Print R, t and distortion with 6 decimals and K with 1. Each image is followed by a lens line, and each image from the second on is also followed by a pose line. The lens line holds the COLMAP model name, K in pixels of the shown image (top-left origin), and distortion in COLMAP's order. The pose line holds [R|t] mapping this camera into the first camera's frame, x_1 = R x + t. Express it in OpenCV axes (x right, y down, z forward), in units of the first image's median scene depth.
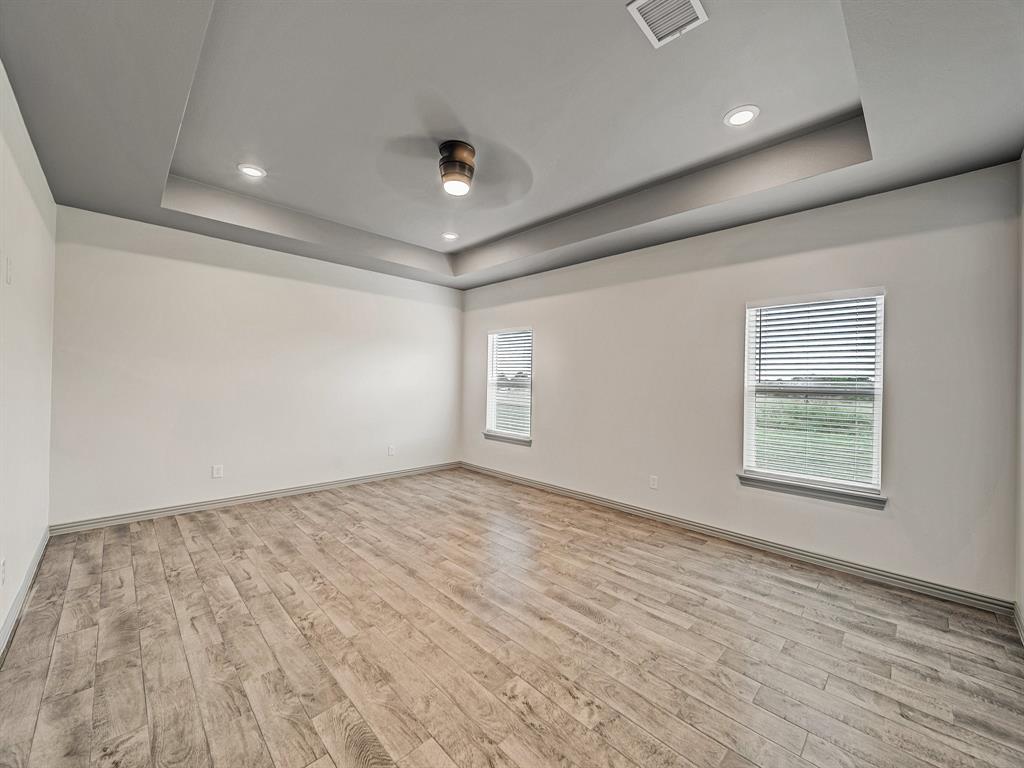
lens RADIAL K [[366.6, 0, 560.0], [0, 366.6, 380.1], [0, 0, 1]] dist [-0.000780, -0.000160]
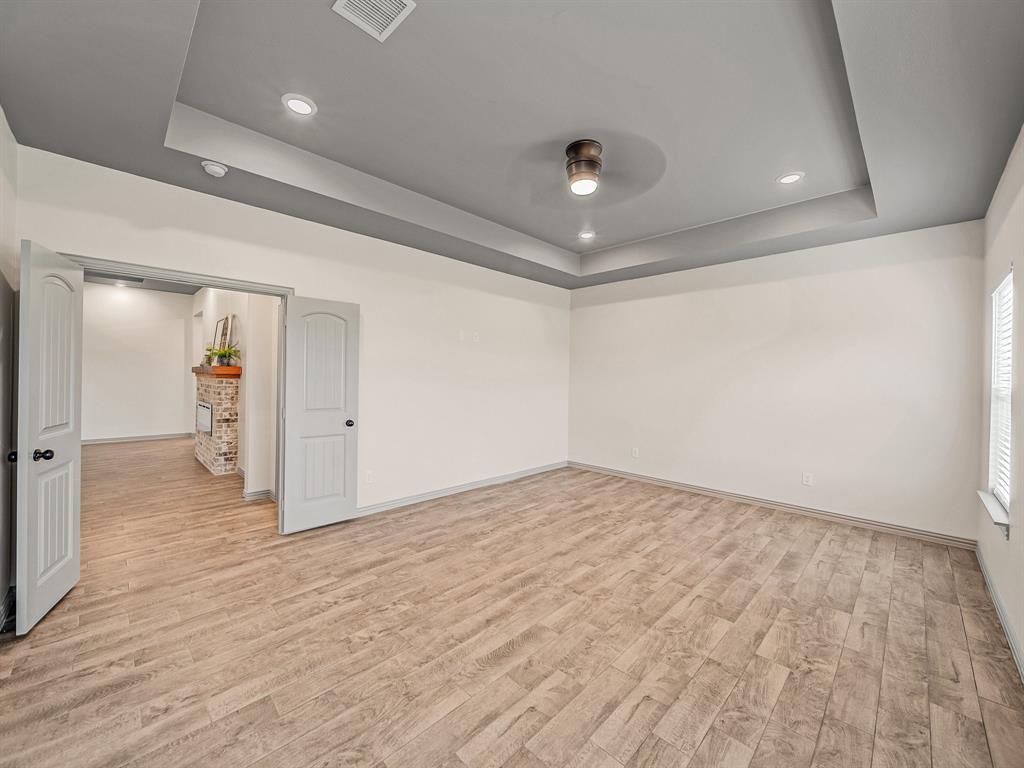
lens RADIAL K [[415.9, 0, 517.4], [0, 415.9, 380.1], [0, 0, 1]] dist [-0.001846, -0.000422]
pose [[-0.012828, -0.011640, -0.999850, 0.783071], [-0.014976, 0.999822, -0.011448, 0.013306], [0.999806, 0.014827, -0.013000, 0.792192]]
